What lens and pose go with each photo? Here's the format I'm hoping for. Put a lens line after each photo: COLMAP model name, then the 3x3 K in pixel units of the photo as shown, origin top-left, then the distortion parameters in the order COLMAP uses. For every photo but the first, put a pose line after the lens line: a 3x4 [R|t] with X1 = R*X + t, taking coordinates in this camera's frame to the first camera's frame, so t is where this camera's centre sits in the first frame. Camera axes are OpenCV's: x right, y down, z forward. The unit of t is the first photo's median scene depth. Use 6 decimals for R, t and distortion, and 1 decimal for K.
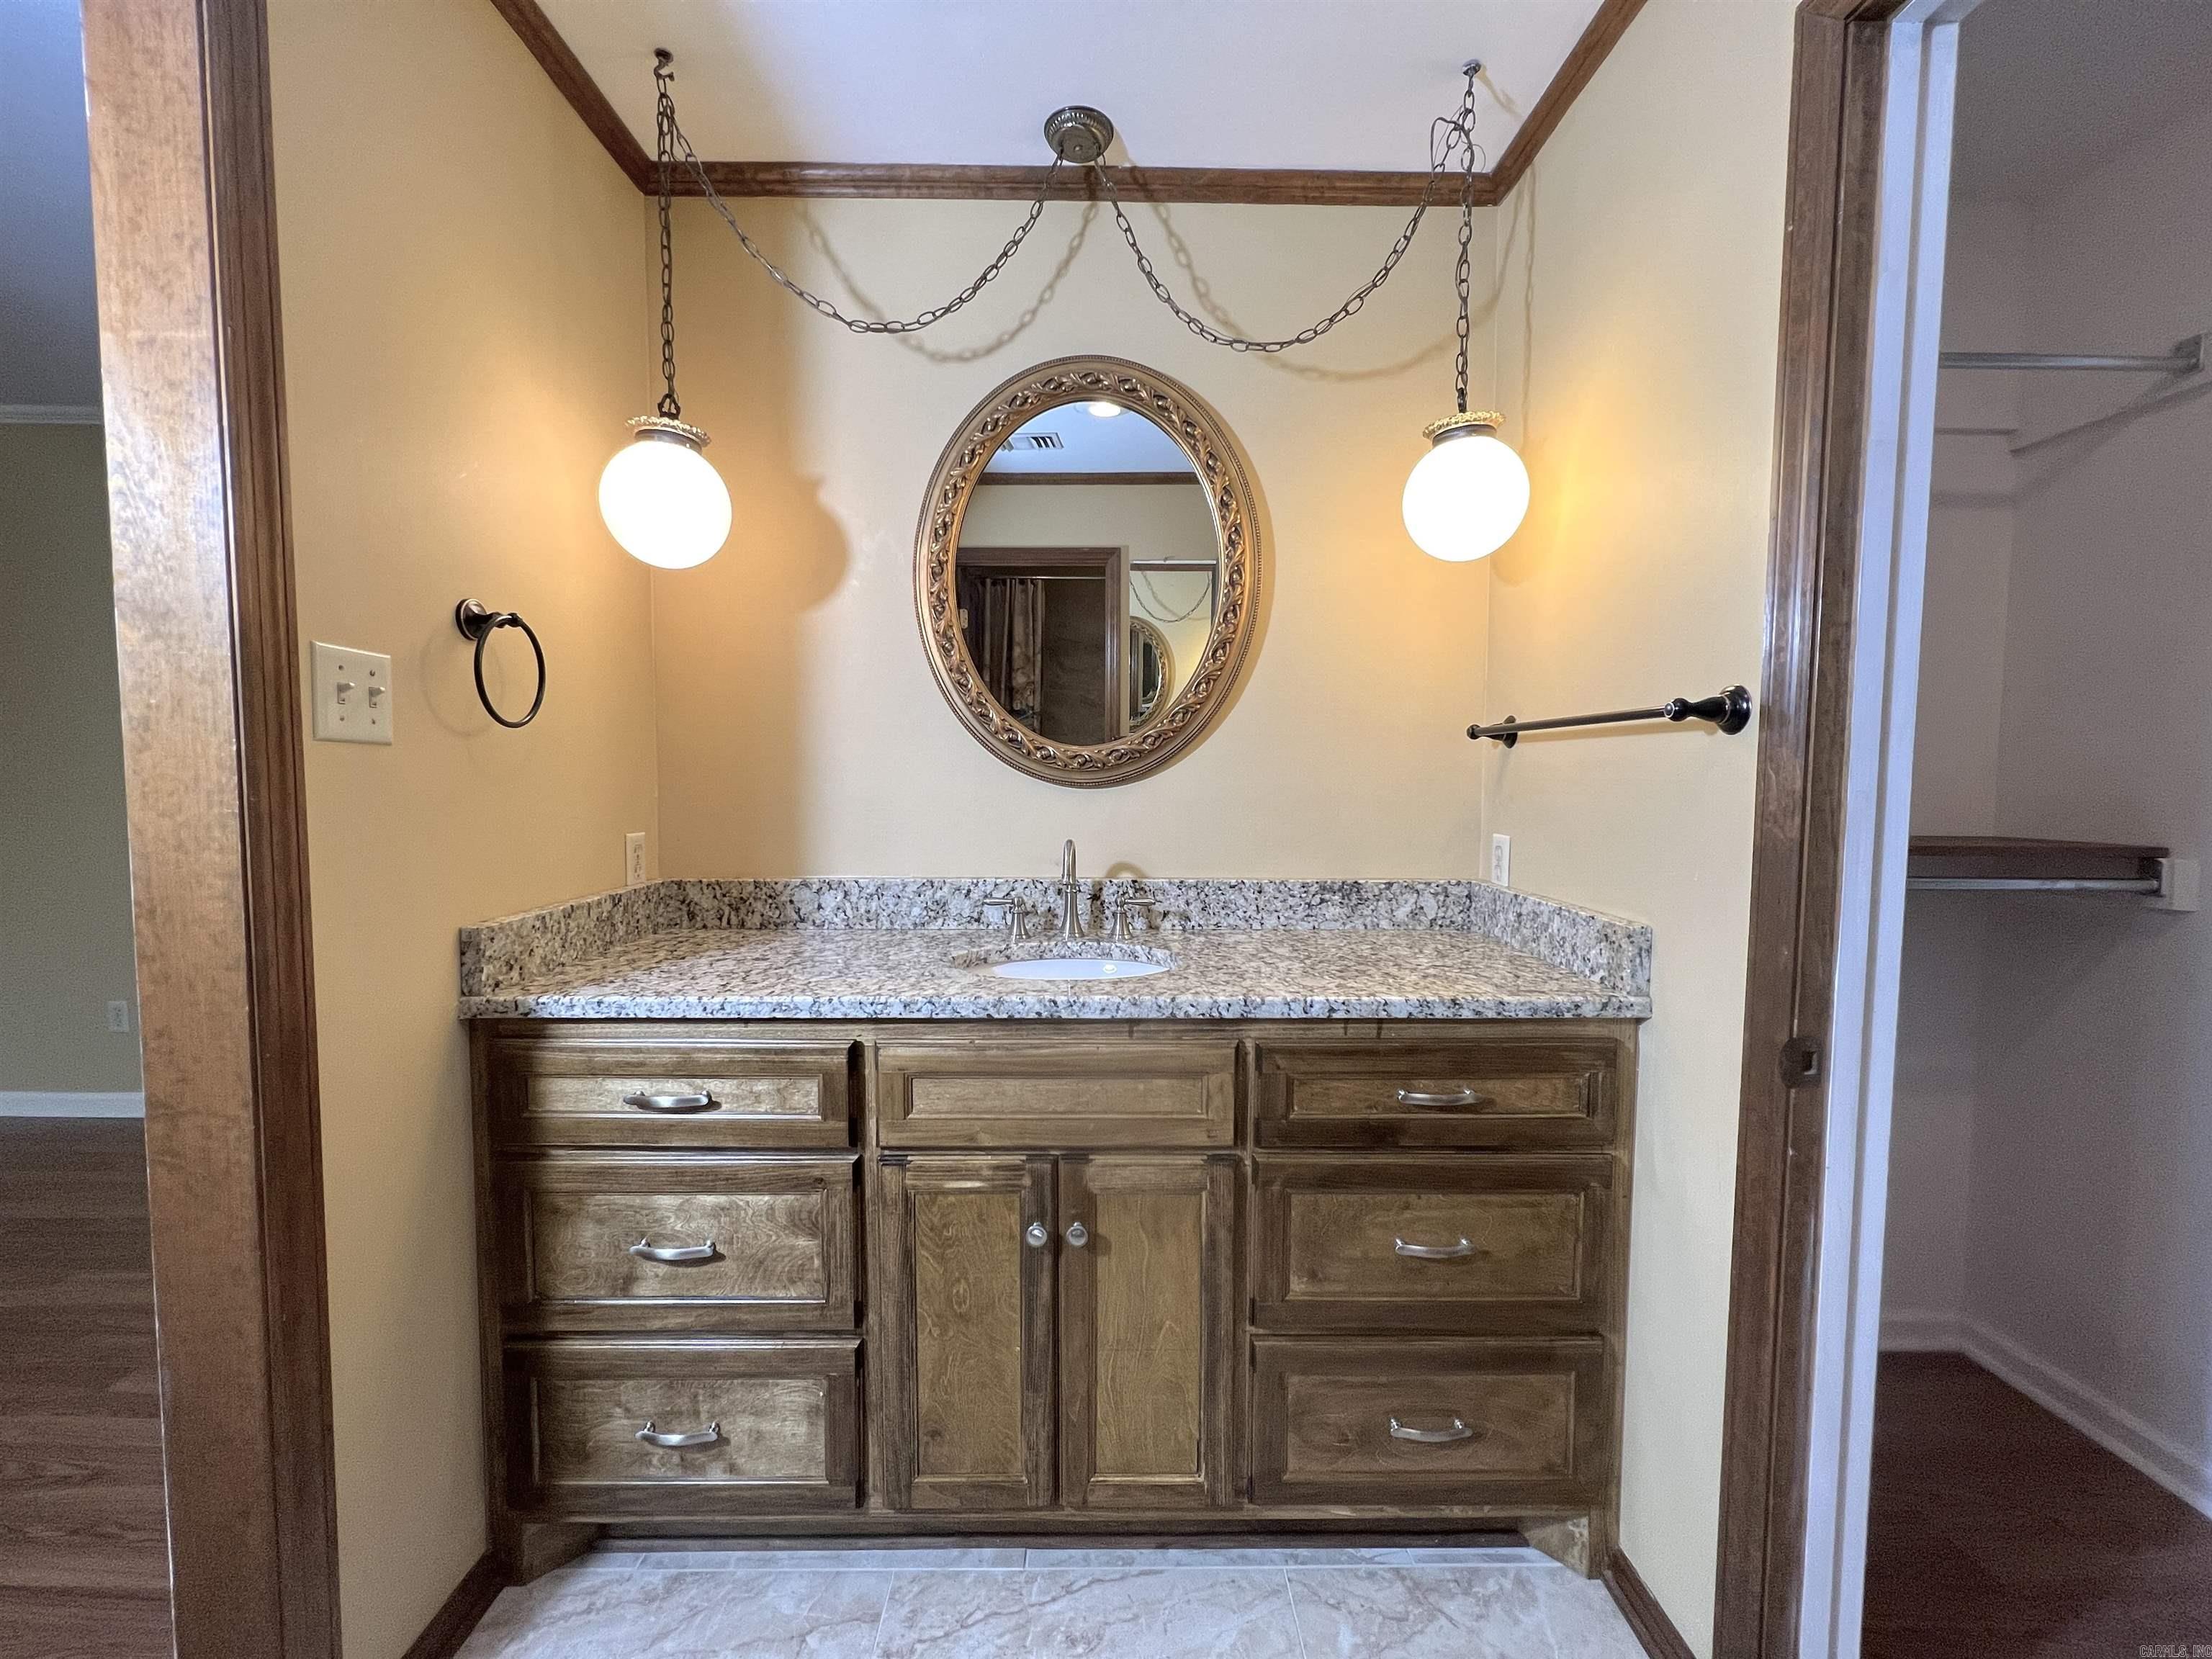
lens RADIAL K [[888.1, 0, 1111.2], [0, 888.1, 825.6], [0, 0, 1]] dist [-0.000457, 0.000263]
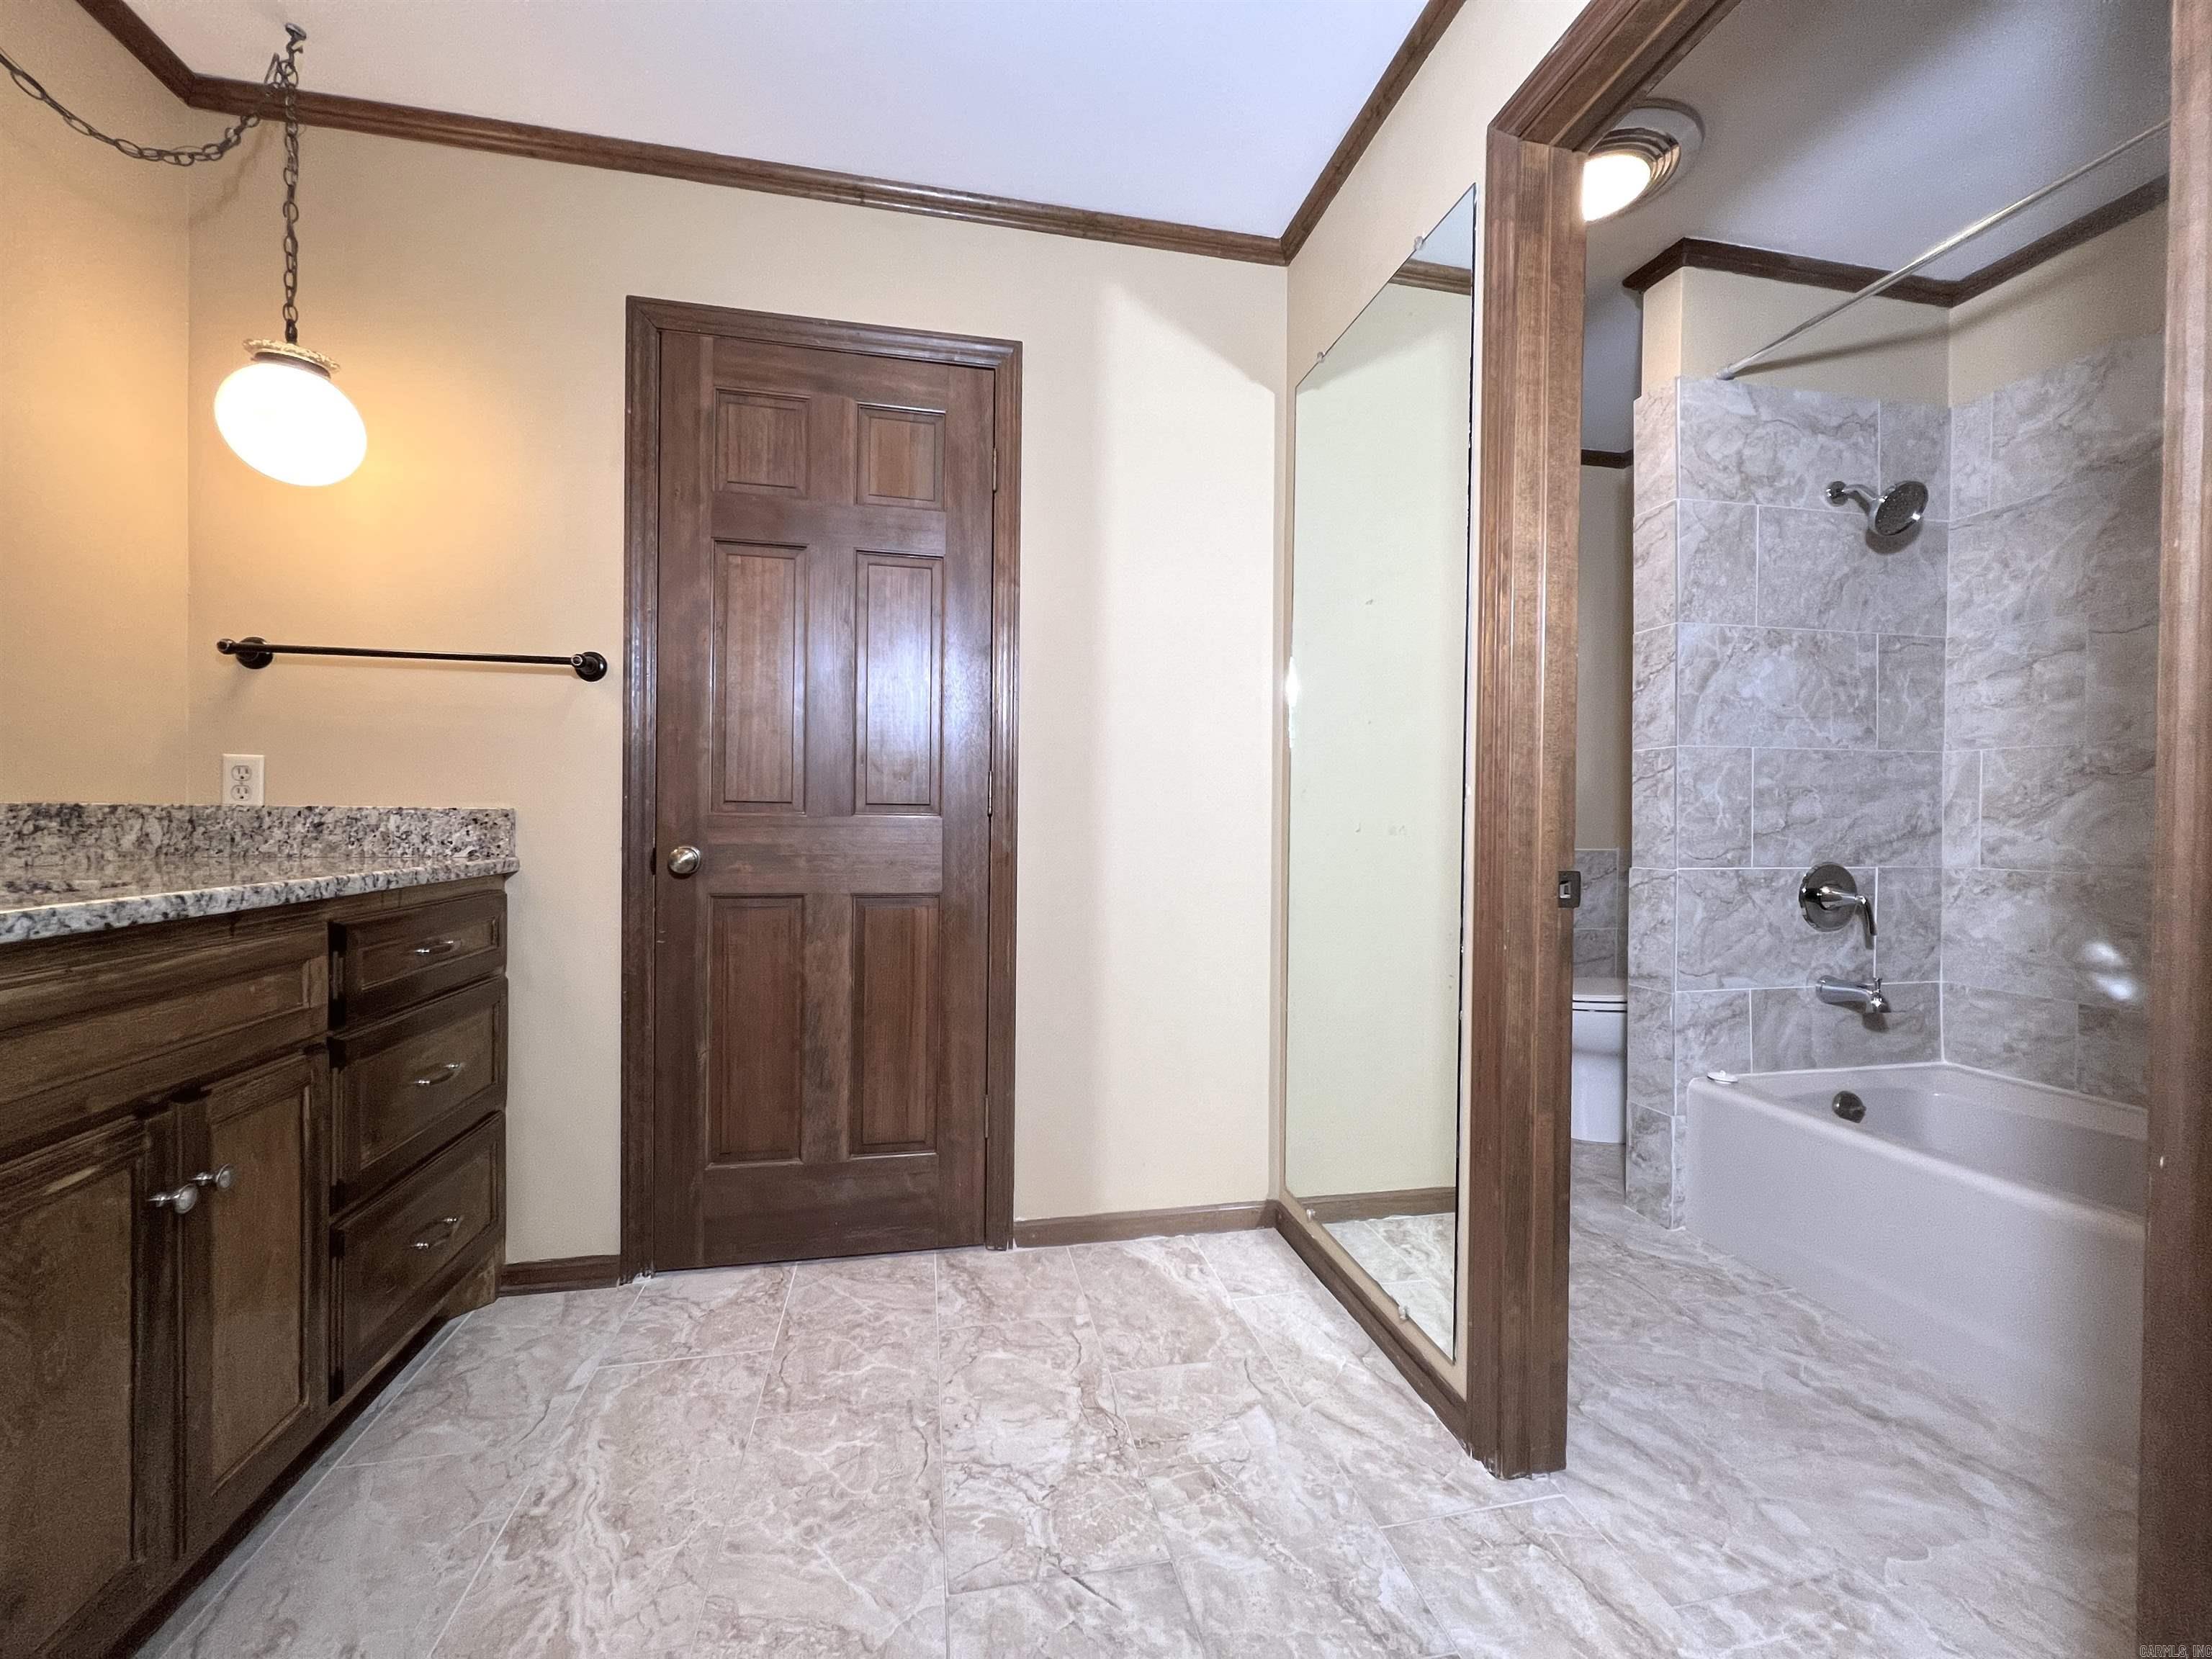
lens RADIAL K [[888.1, 0, 1112.8], [0, 888.1, 829.1], [0, 0, 1]] dist [-0.000457, 0.000263]
pose [[-0.198060, -0.018682, 0.980012, -0.962272], [0.049260, 0.998365, 0.028987, 0.148350], [-0.978951, 0.054017, -0.196816, 0.322052]]
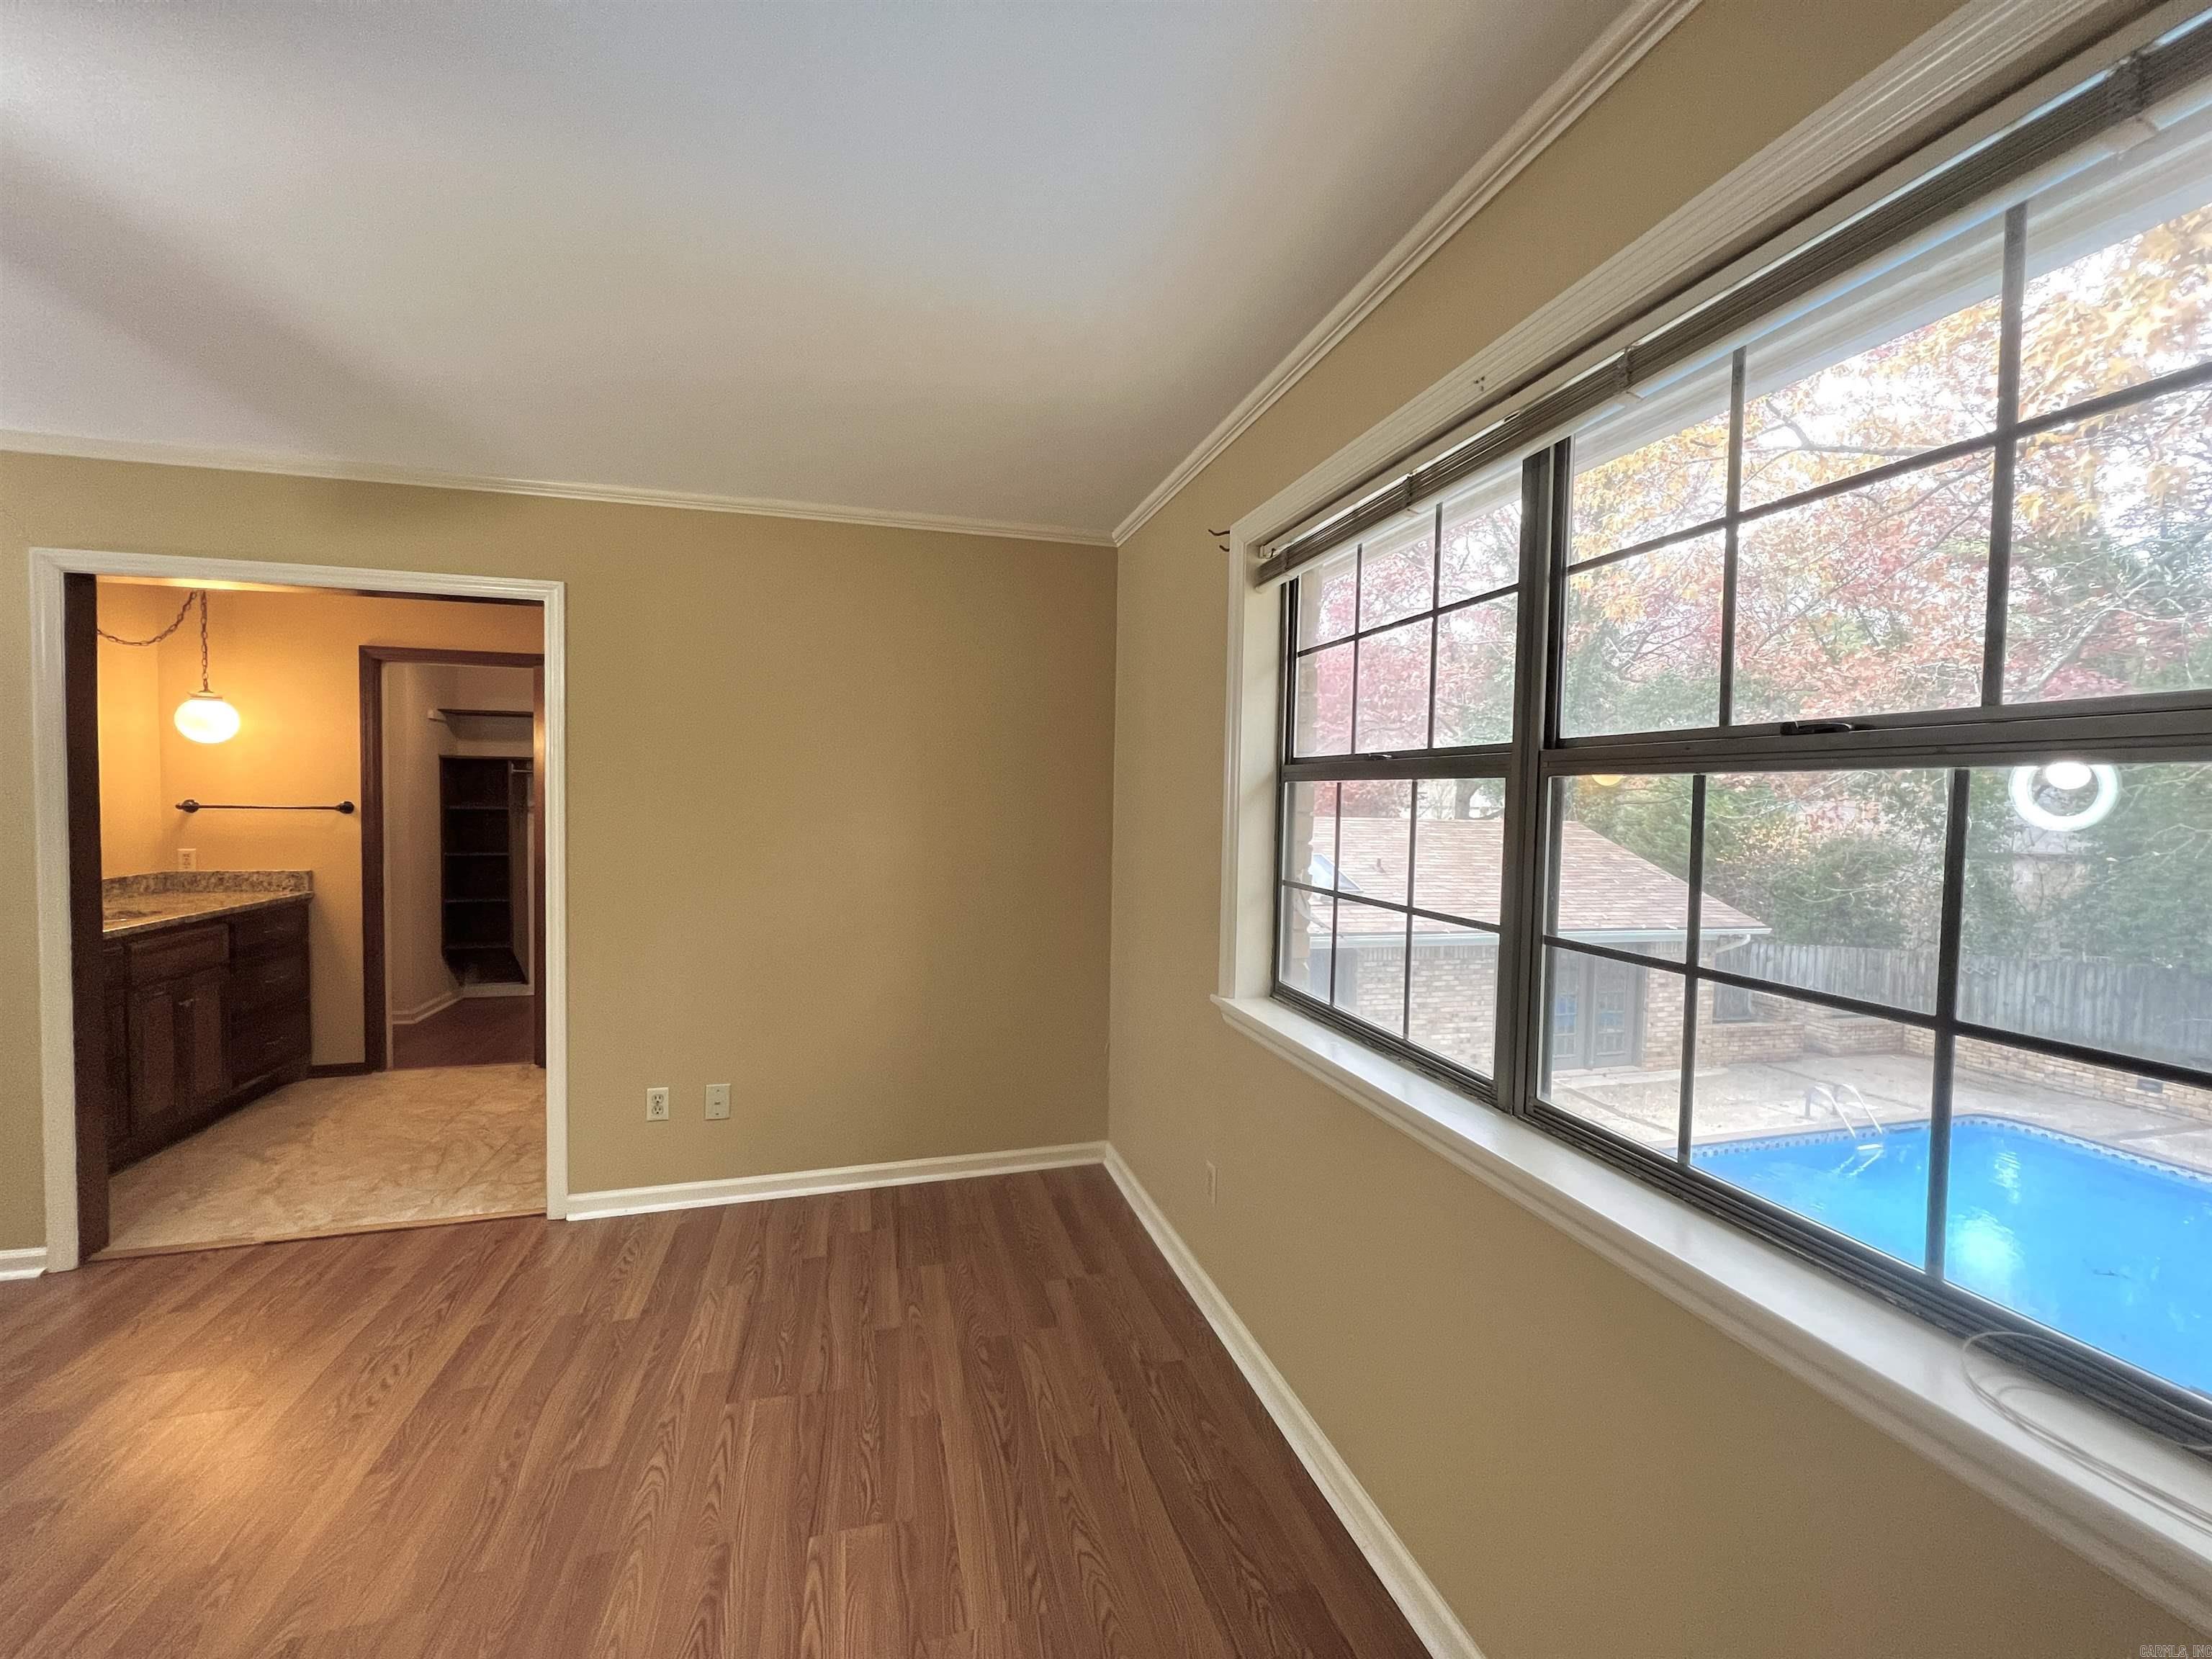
lens RADIAL K [[888.1, 0, 1104.7], [0, 888.1, 822.5], [0, 0, 1]] dist [-0.000457, 0.000263]
pose [[-0.262239, -0.045009, 0.963953, -3.275016], [0.044080, 0.997310, 0.058558, -0.122114], [-0.963996, 0.057847, -0.259550, -0.992801]]
